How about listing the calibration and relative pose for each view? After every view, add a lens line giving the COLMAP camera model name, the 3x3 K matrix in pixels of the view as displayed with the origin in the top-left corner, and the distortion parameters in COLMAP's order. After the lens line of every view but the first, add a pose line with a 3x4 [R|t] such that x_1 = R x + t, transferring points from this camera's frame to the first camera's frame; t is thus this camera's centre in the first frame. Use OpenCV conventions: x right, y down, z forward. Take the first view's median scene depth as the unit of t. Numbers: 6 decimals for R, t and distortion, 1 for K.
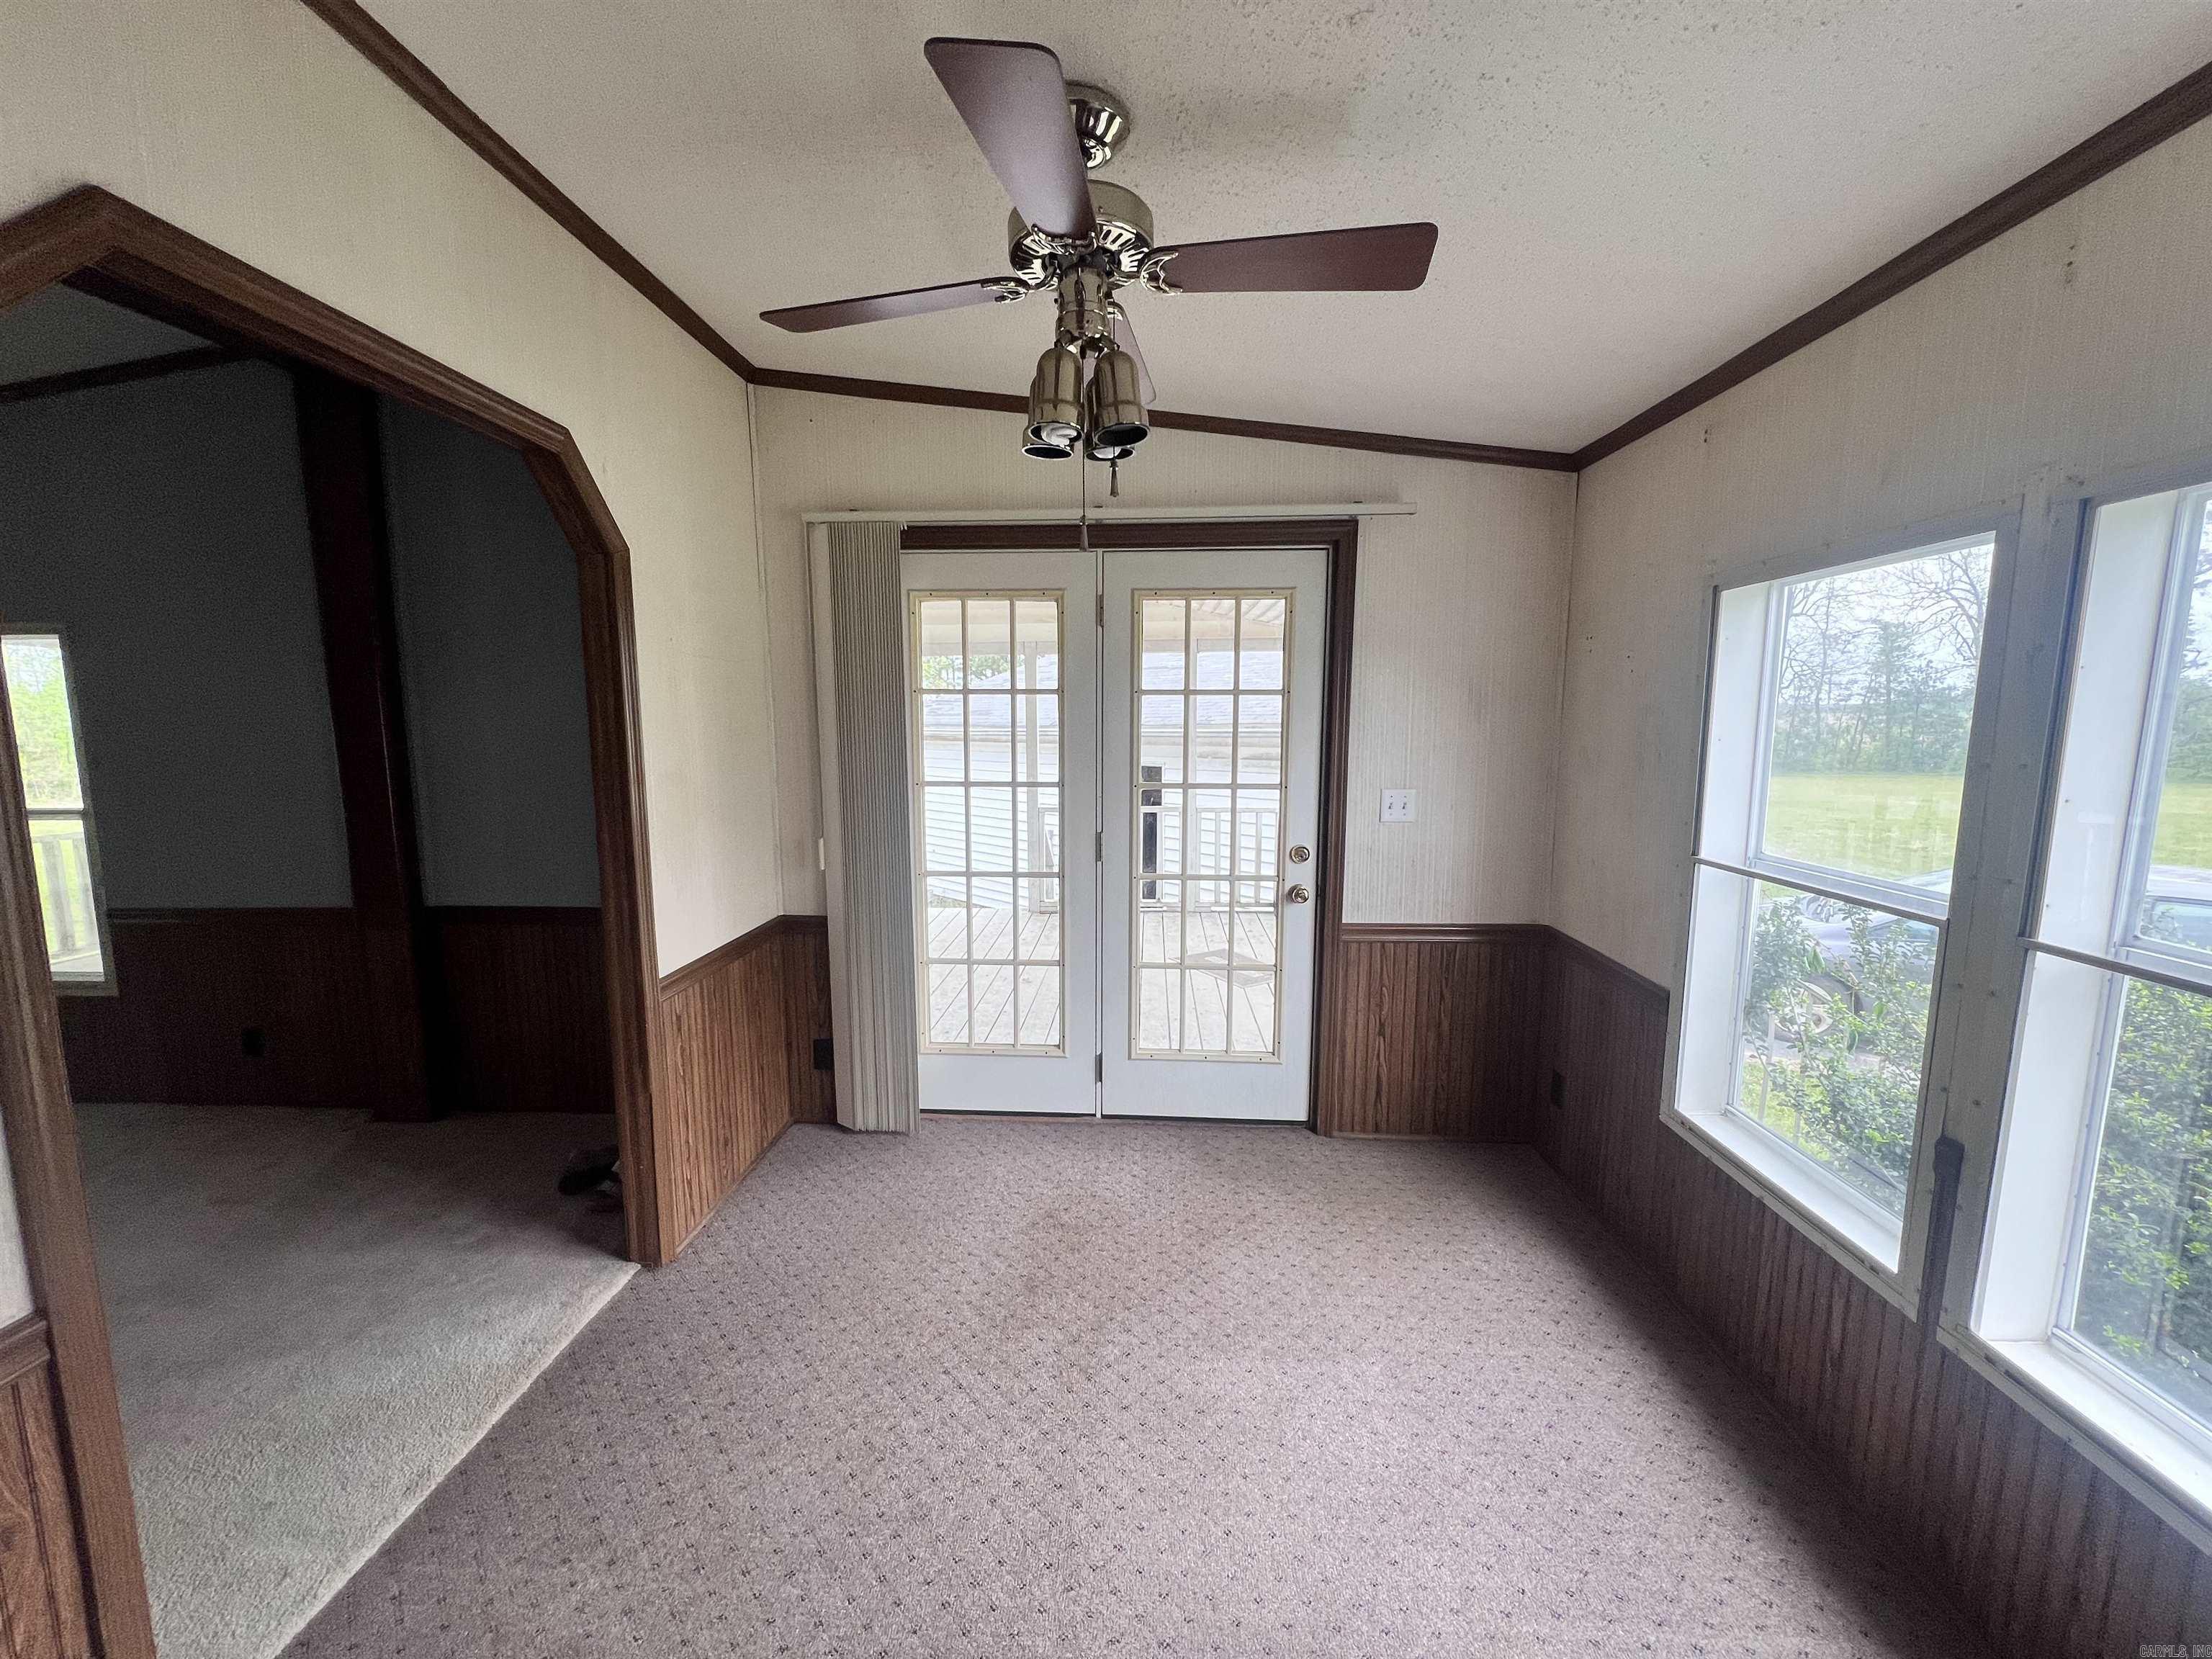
lens RADIAL K [[885.8, 0, 1099.5], [0, 885.8, 828.0], [0, 0, 1]] dist [0.000378, 0.000072]
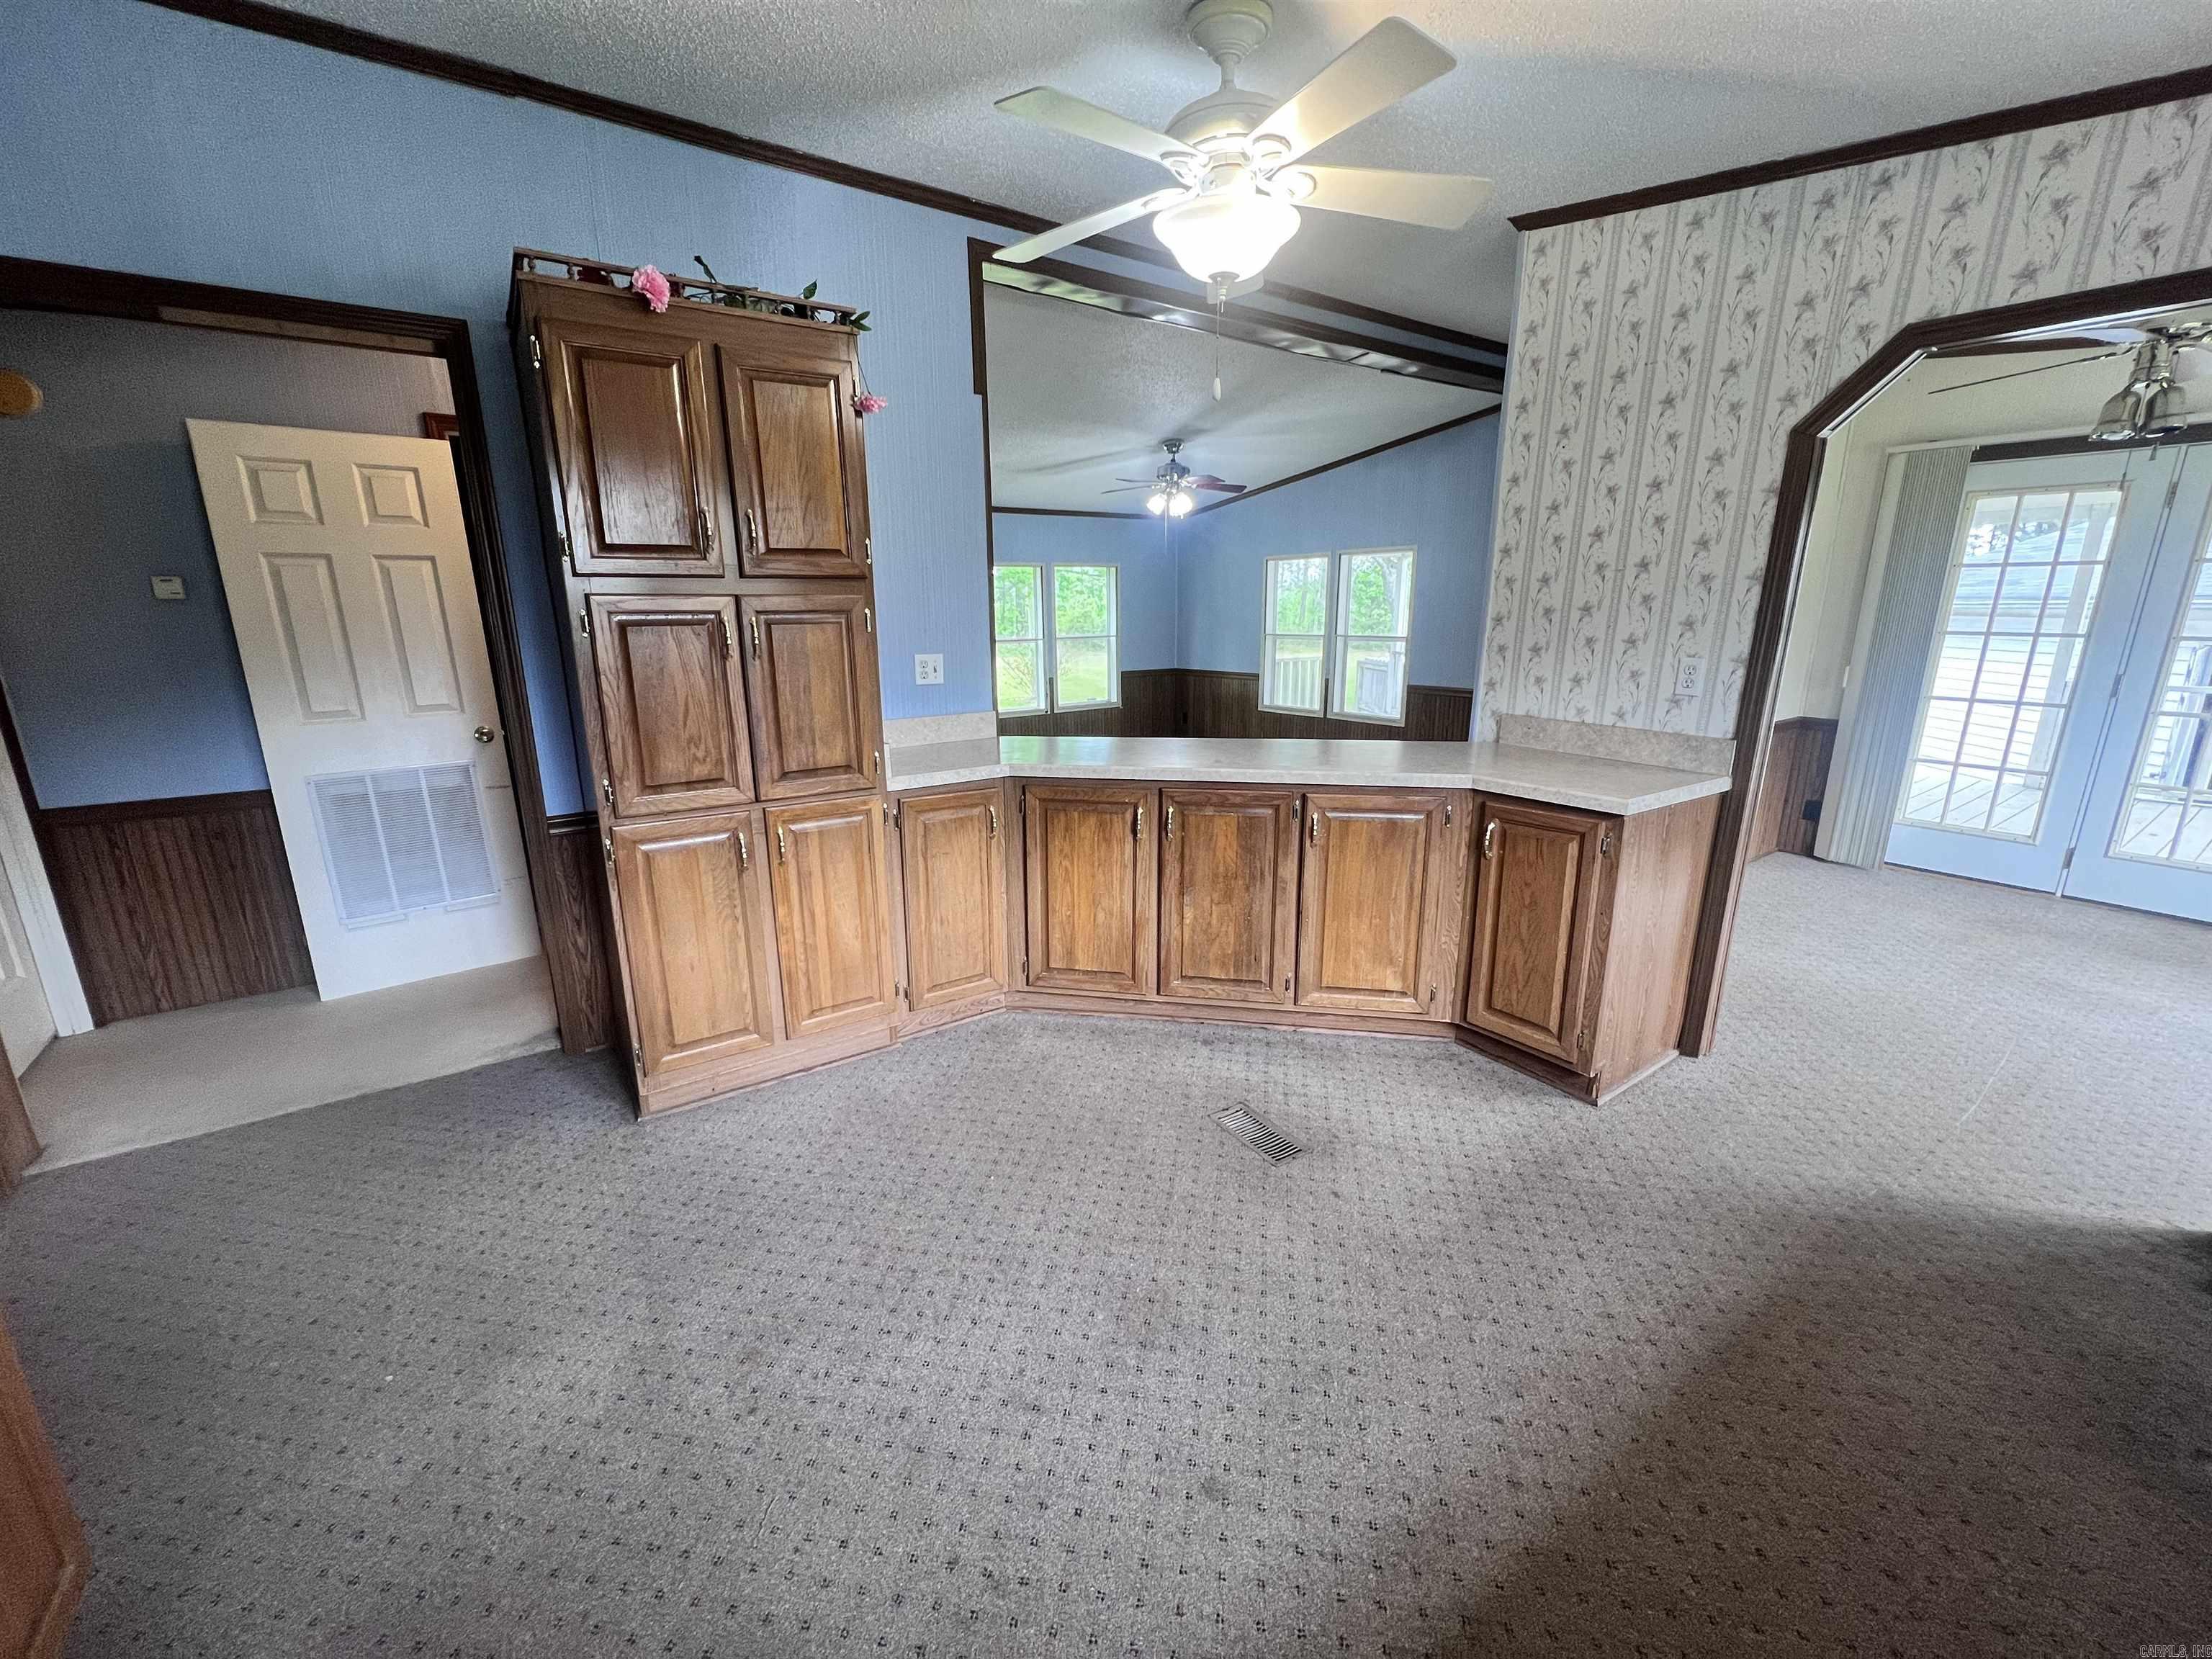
lens RADIAL K [[881.7, 0, 1099.9], [0, 881.7, 830.1], [0, 0, 1]] dist [-0.002152, -0.000287]
pose [[0.611974, 0.196429, -0.766096, 0.116379], [-0.096604, 0.979978, 0.174099, 0.149887], [0.784956, -0.032536, 0.618697, -0.980402]]
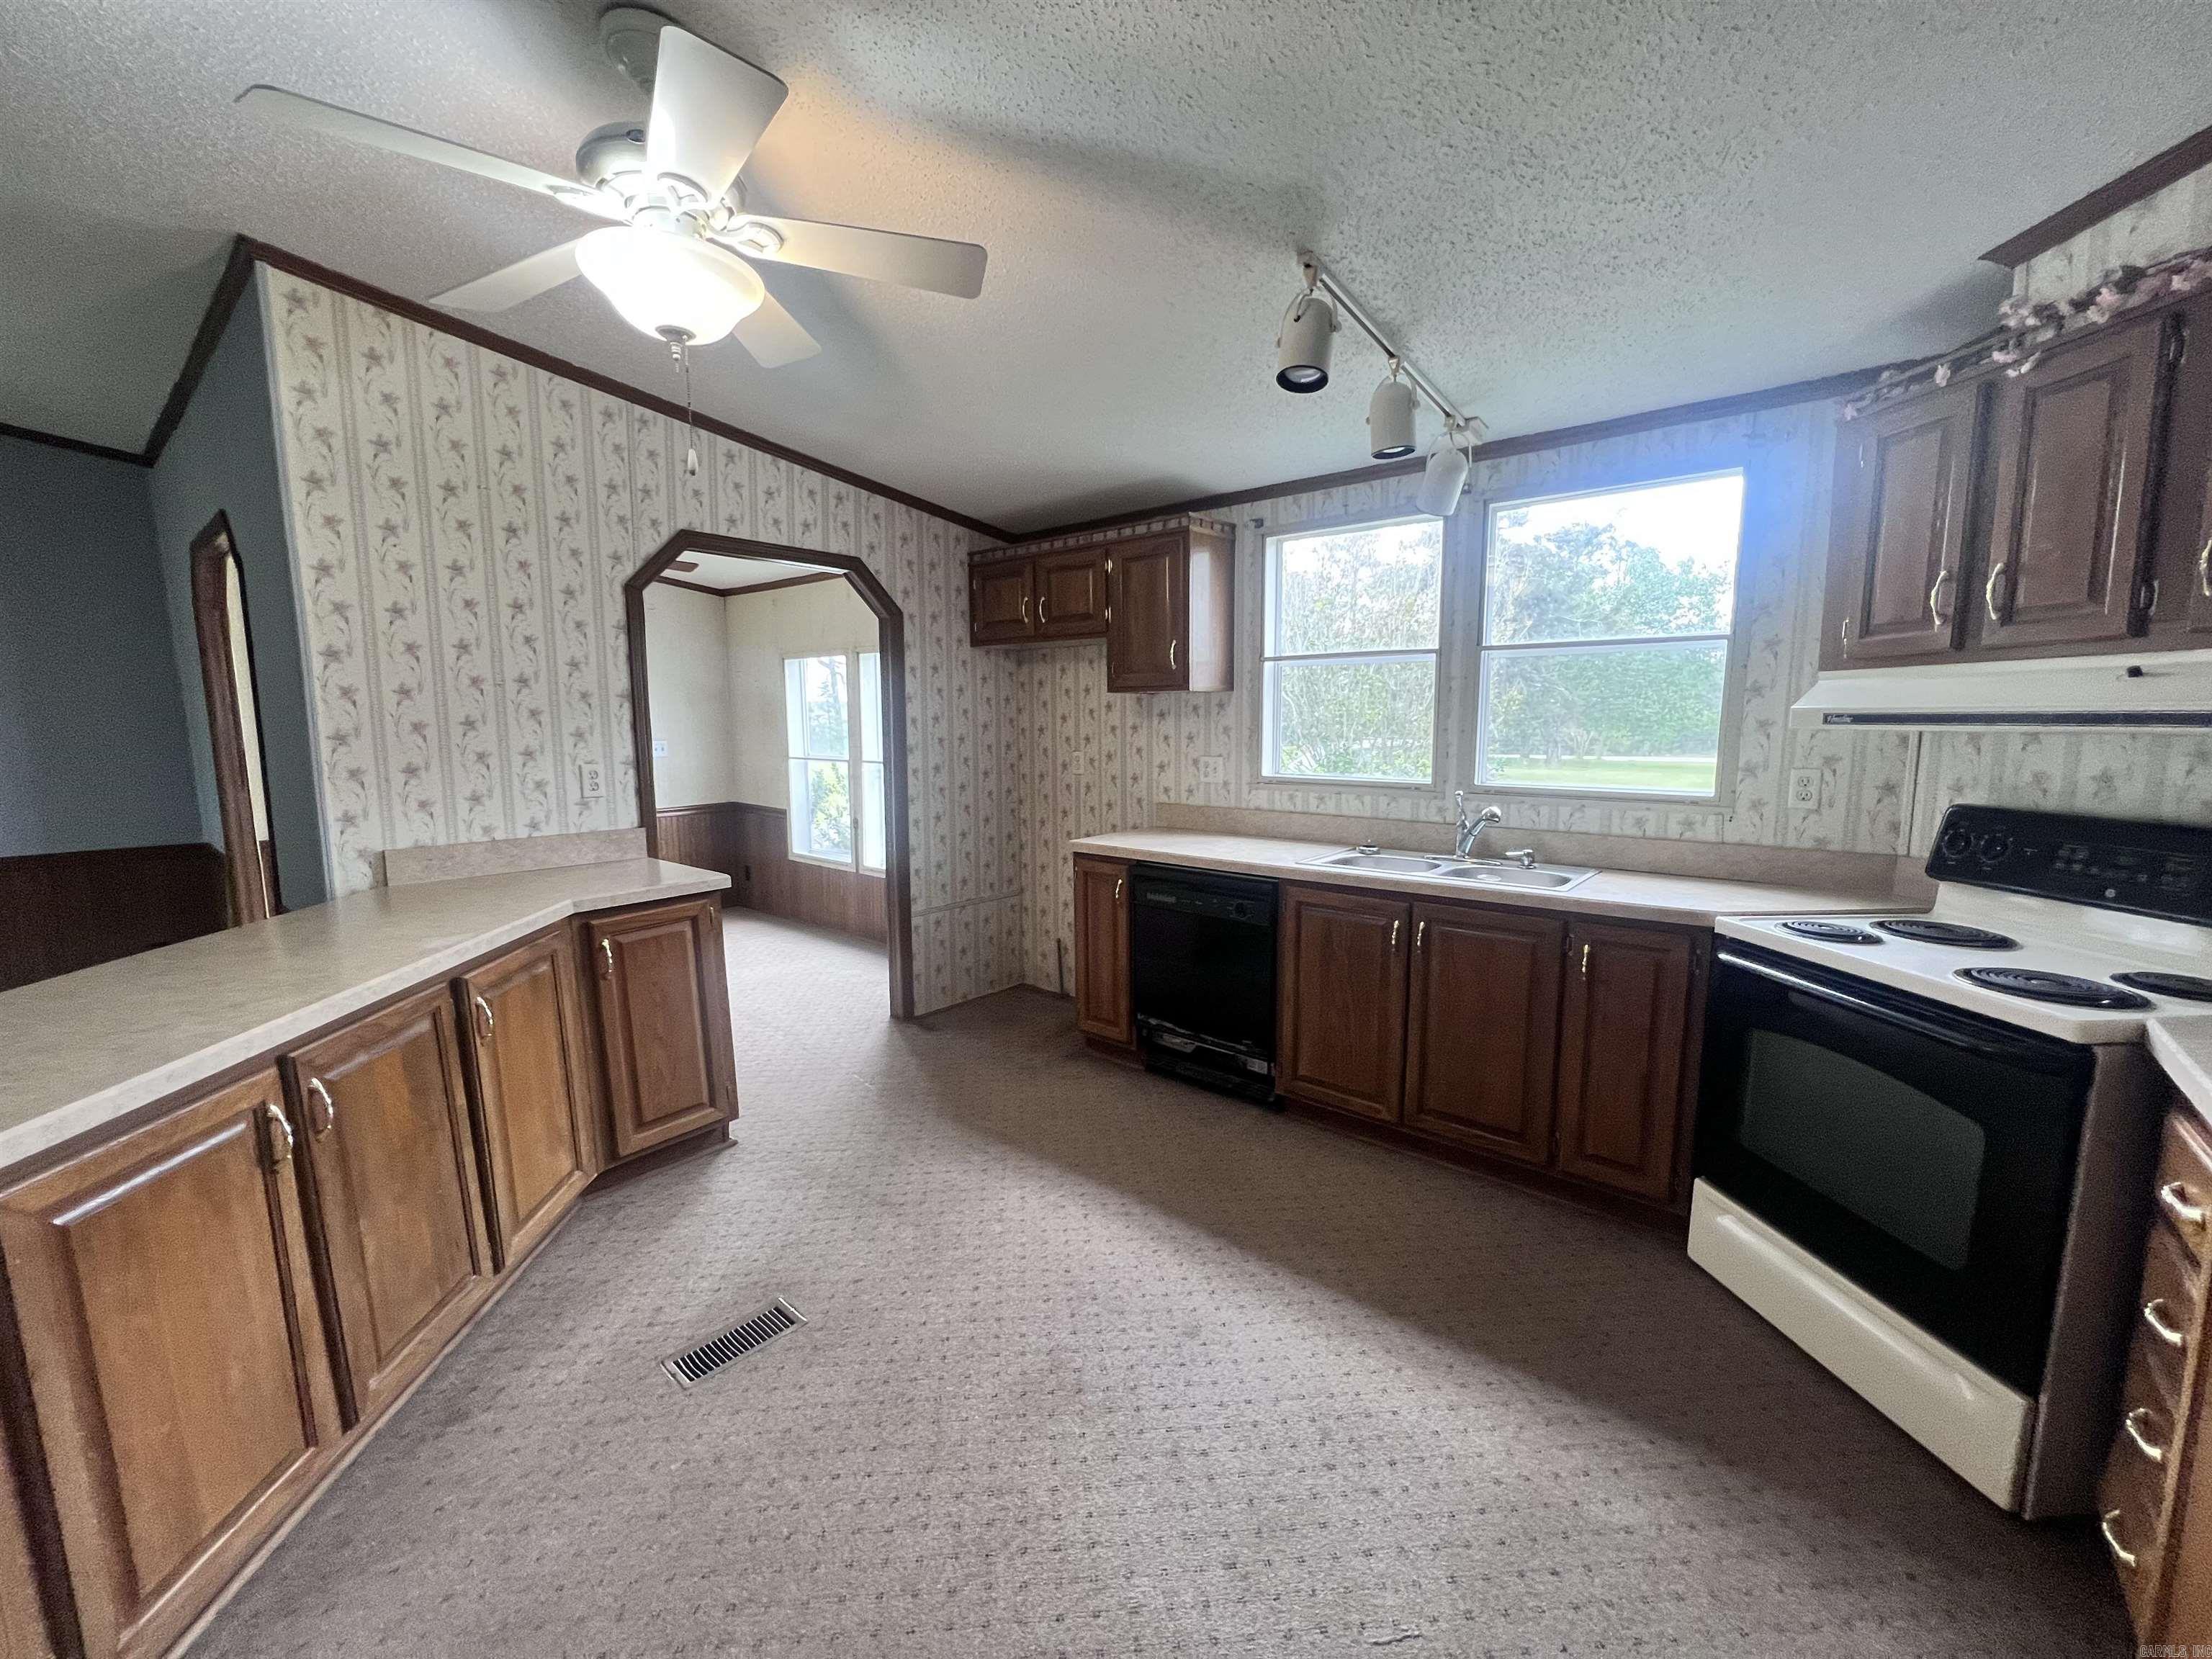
lens RADIAL K [[885.8, 0, 1099.5], [0, 885.8, 828.0], [0, 0, 1]] dist [0.000378, 0.000072]
pose [[0.603878, -0.104630, 0.790180, -0.669764], [0.106422, 0.993055, 0.050163, 0.159298], [-0.789940, 0.053800, 0.610819, -1.020694]]
